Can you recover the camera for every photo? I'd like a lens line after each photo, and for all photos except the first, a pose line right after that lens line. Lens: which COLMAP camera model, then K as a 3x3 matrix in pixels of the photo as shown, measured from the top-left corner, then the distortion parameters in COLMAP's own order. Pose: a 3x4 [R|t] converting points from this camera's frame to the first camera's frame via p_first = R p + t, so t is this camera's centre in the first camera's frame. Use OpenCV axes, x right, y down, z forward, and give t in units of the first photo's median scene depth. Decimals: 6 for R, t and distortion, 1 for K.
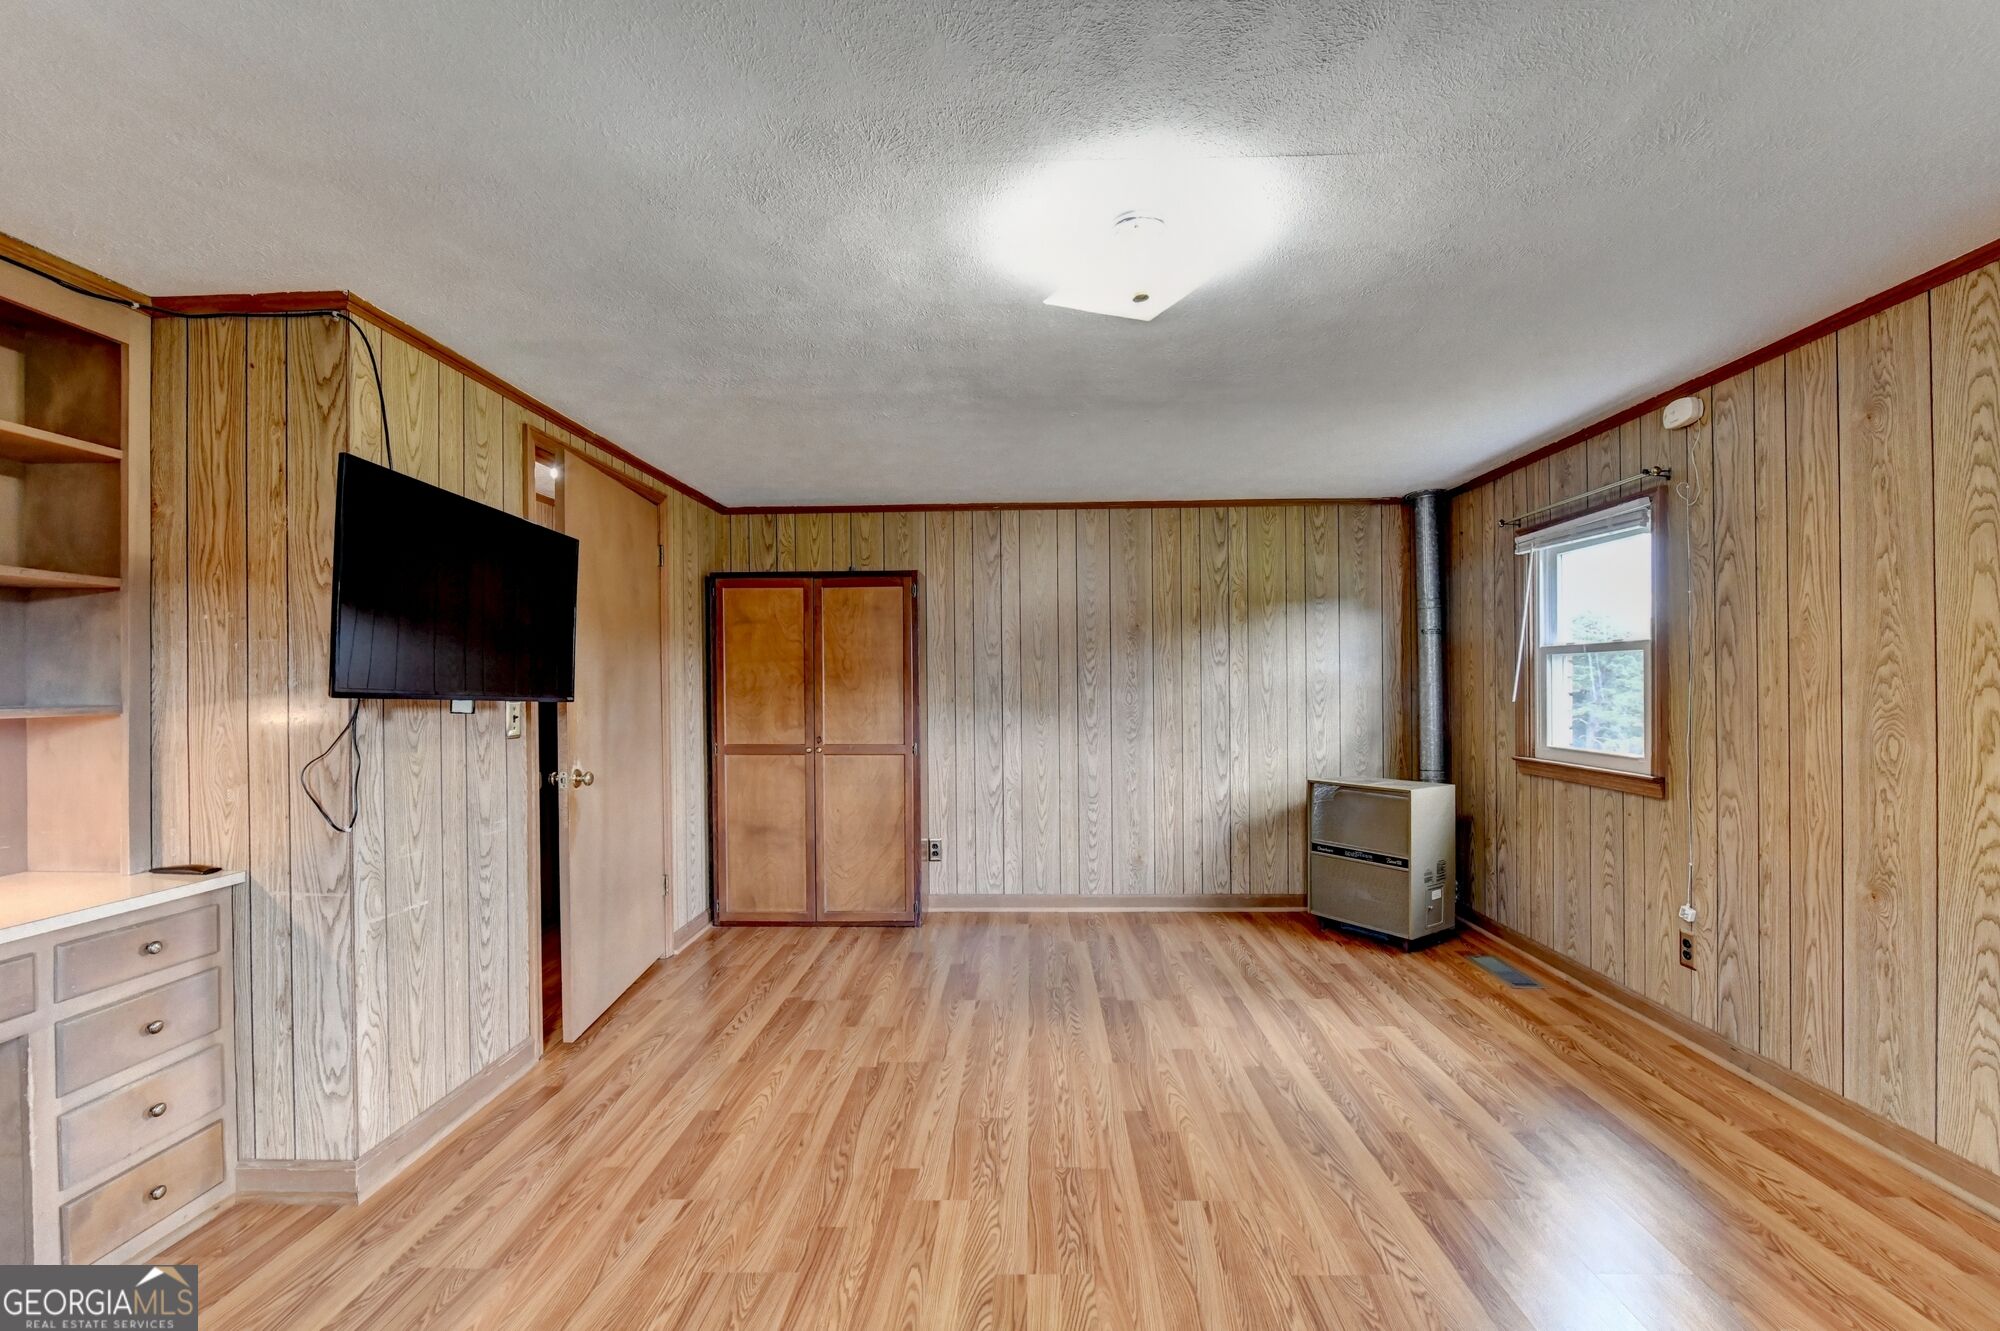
lens RADIAL K [[808.3, 0, 1006.1], [0, 808.3, 678.0], [0, 0, 1]] dist [-0.000462, -0.002083]
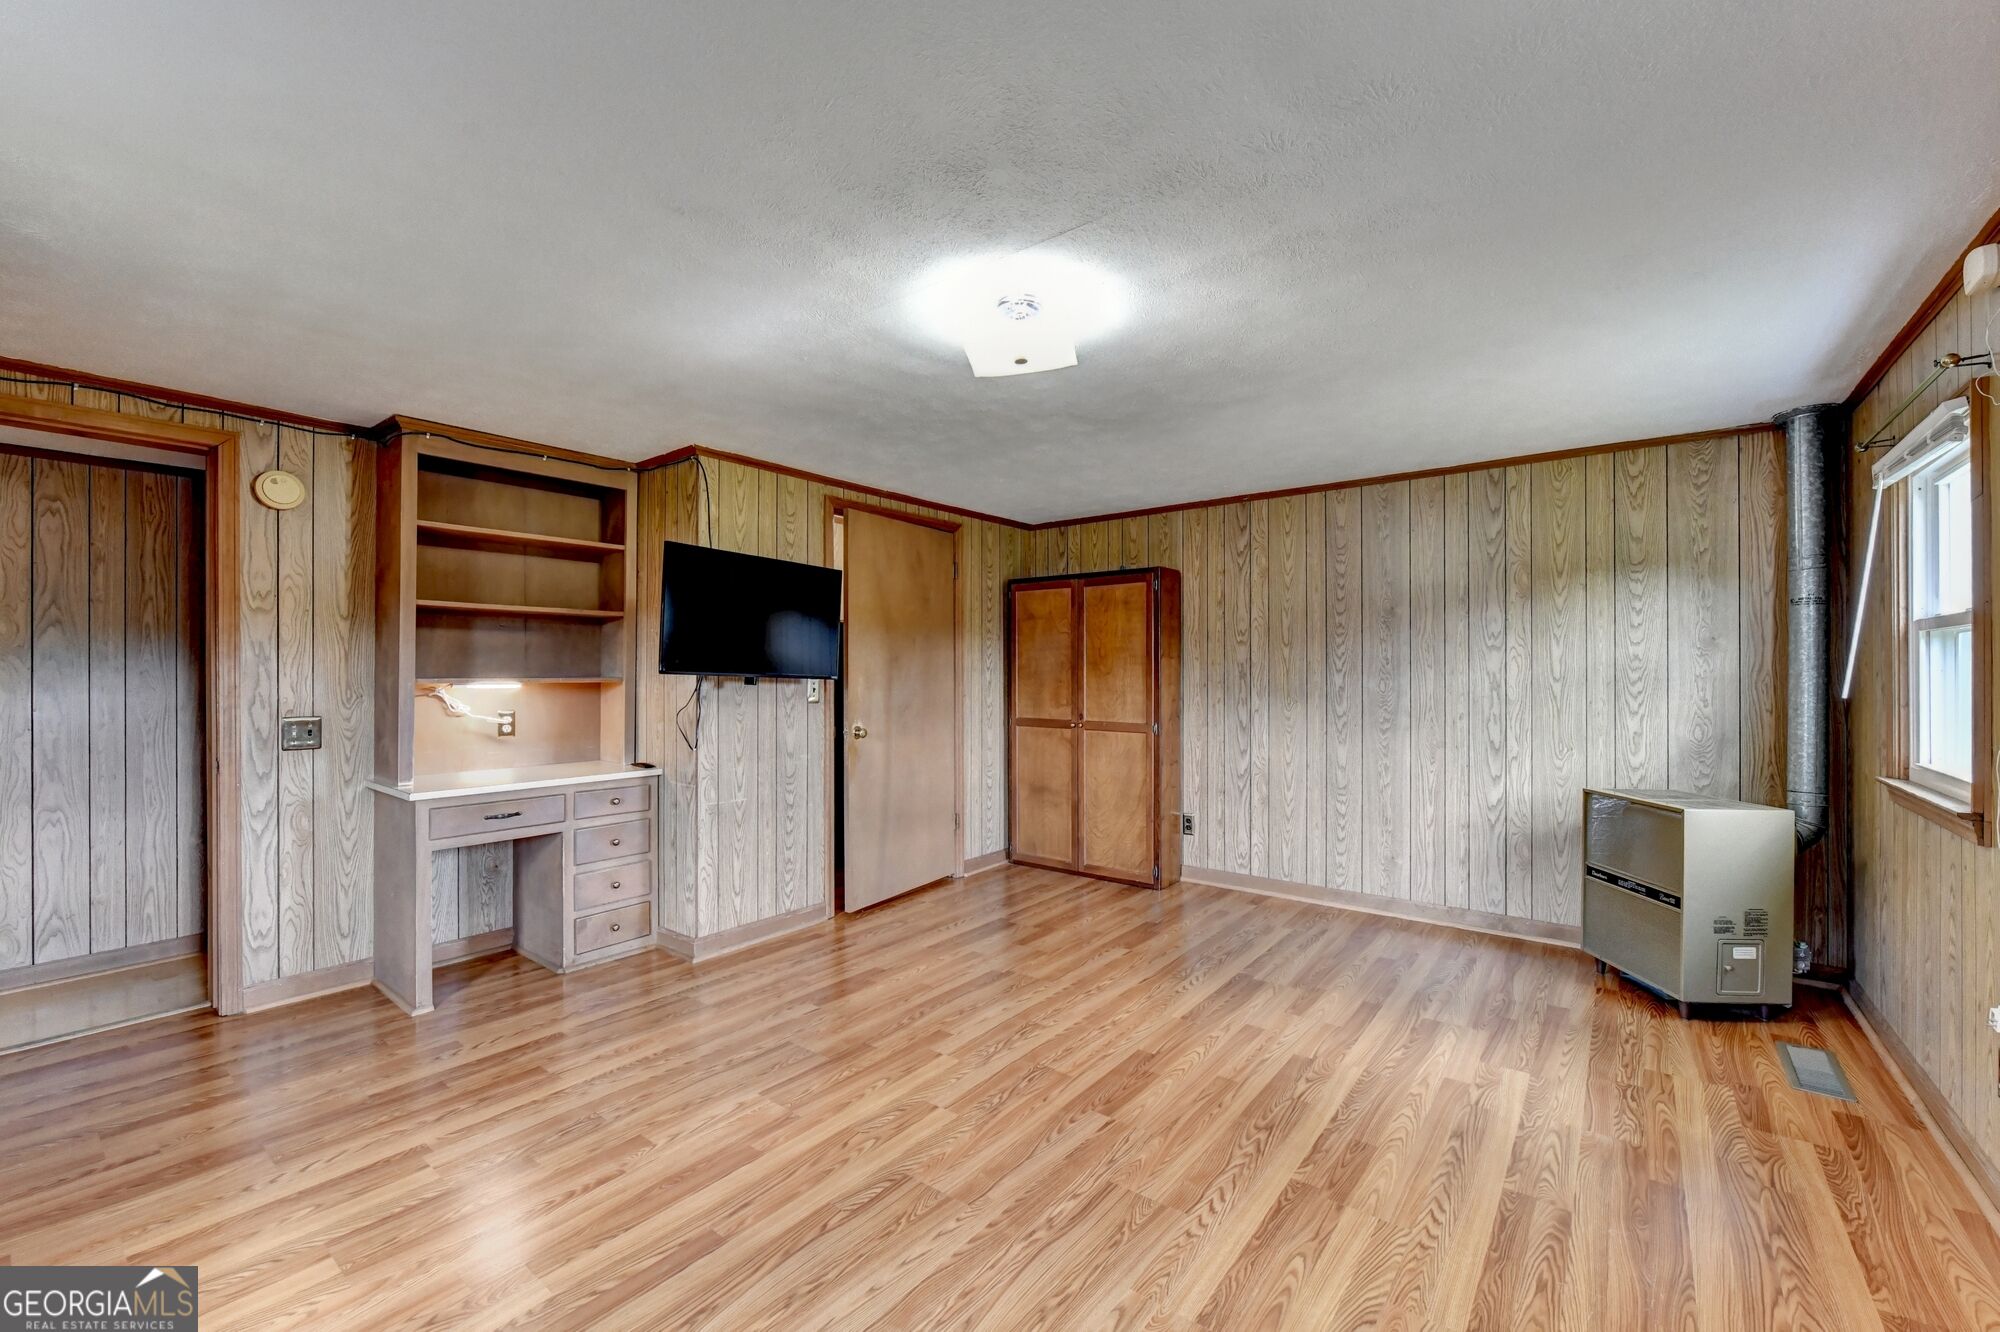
lens RADIAL K [[805.1, 0, 1012.7], [0, 805.1, 667.9], [0, 0, 1]] dist [-0.006290, -0.000814]
pose [[0.808197, 0.004376, -0.588896, 0.442346], [-0.001045, 0.999981, 0.005997, -0.001635], [0.588911, -0.004231, 0.808187, -0.004237]]
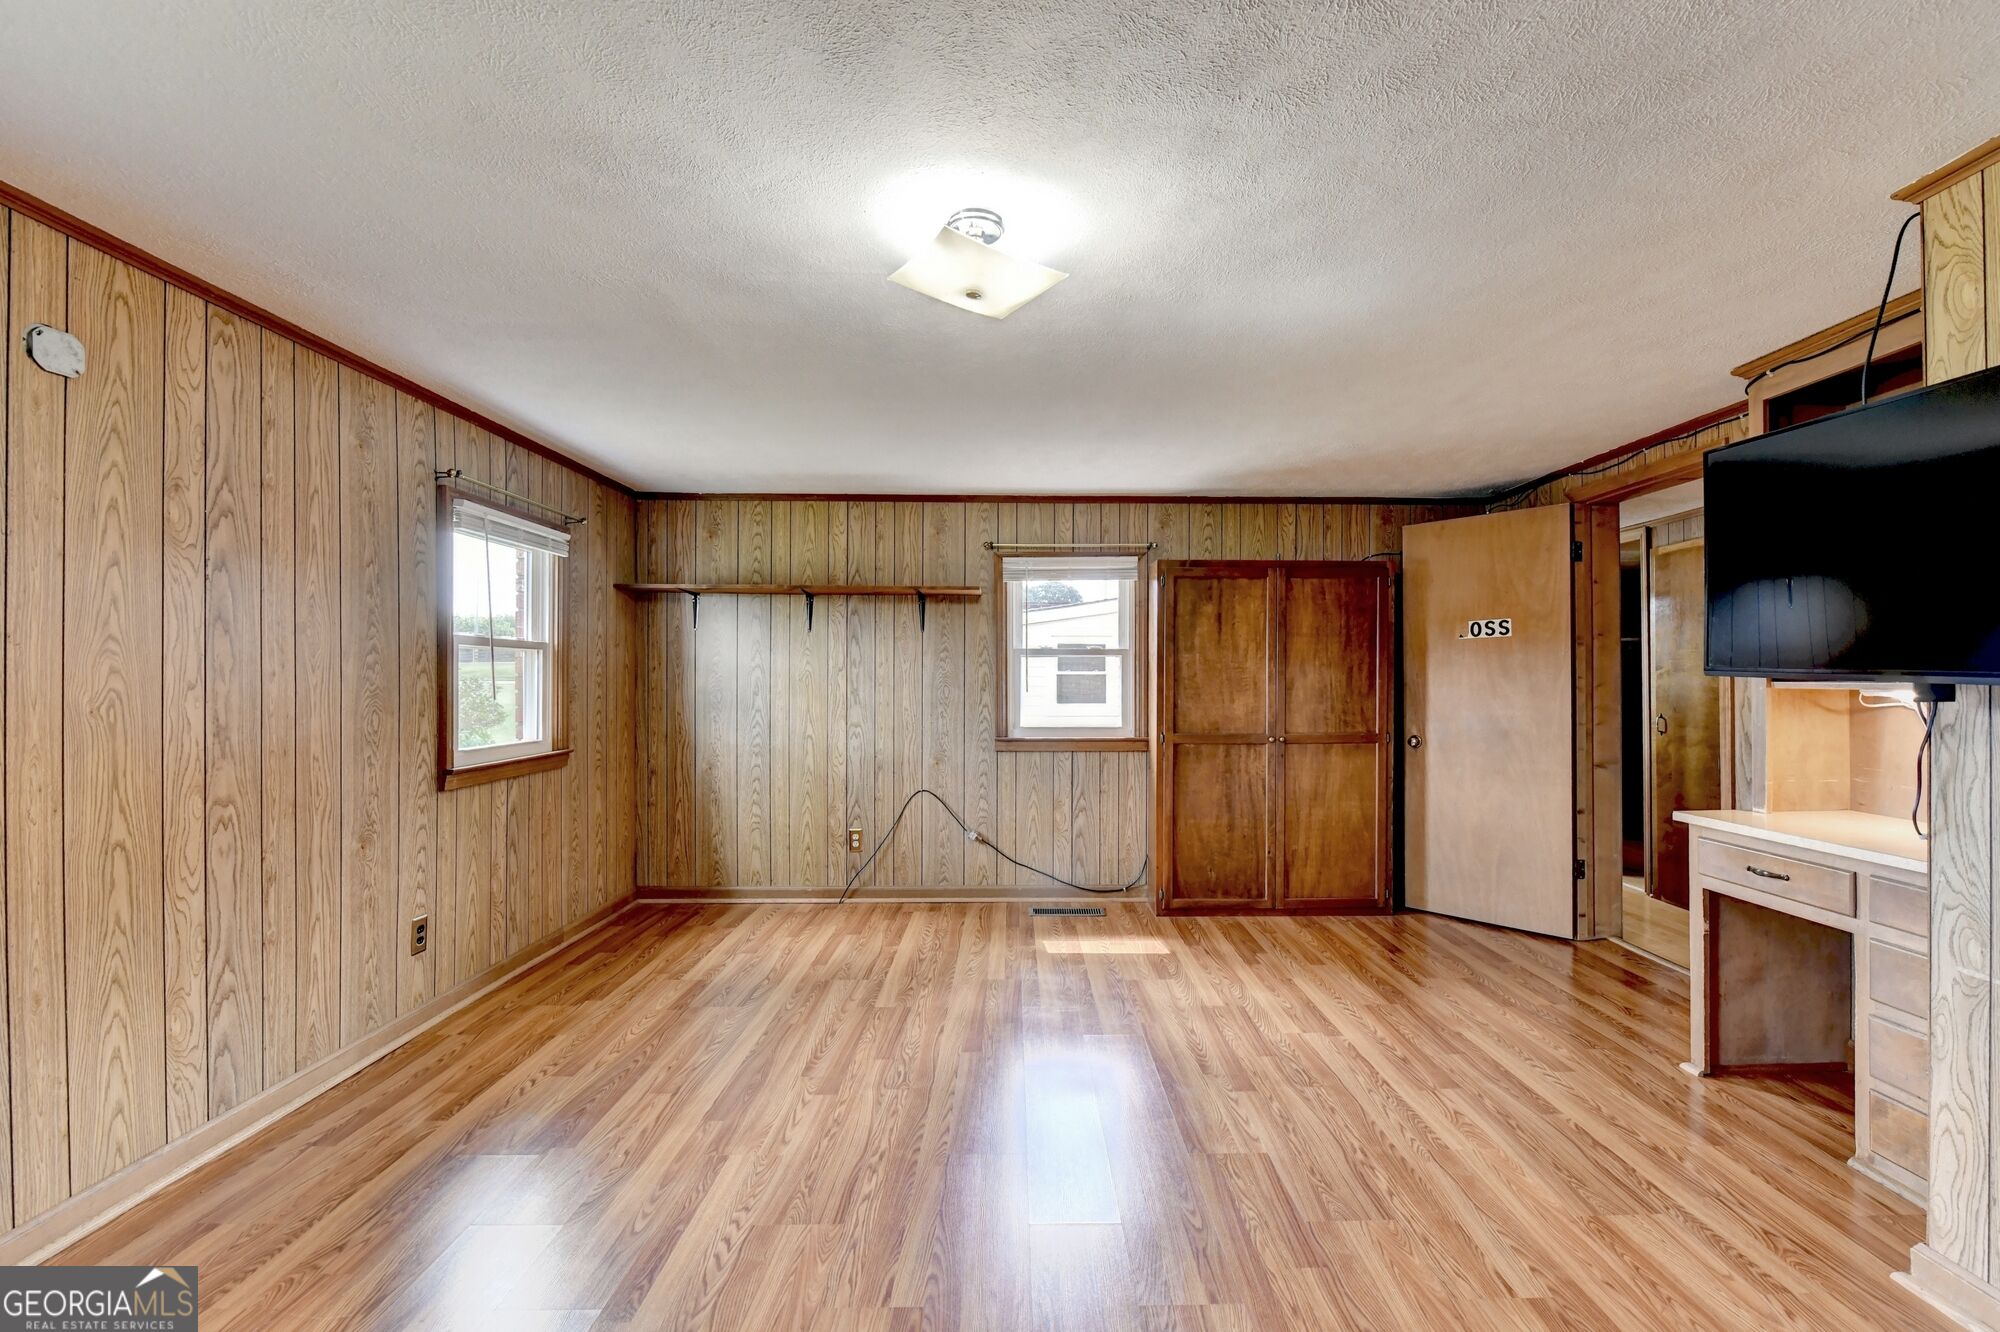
lens RADIAL K [[805.1, 0, 1010.7], [0, 805.1, 673.4], [0, 0, 1]] dist [-0.006290, -0.000814]
pose [[-0.999381, 0.004716, -0.034868, 0.080181], [0.005218, 0.999884, -0.014319, 0.015663], [0.034796, -0.014492, -0.999289, 1.002576]]
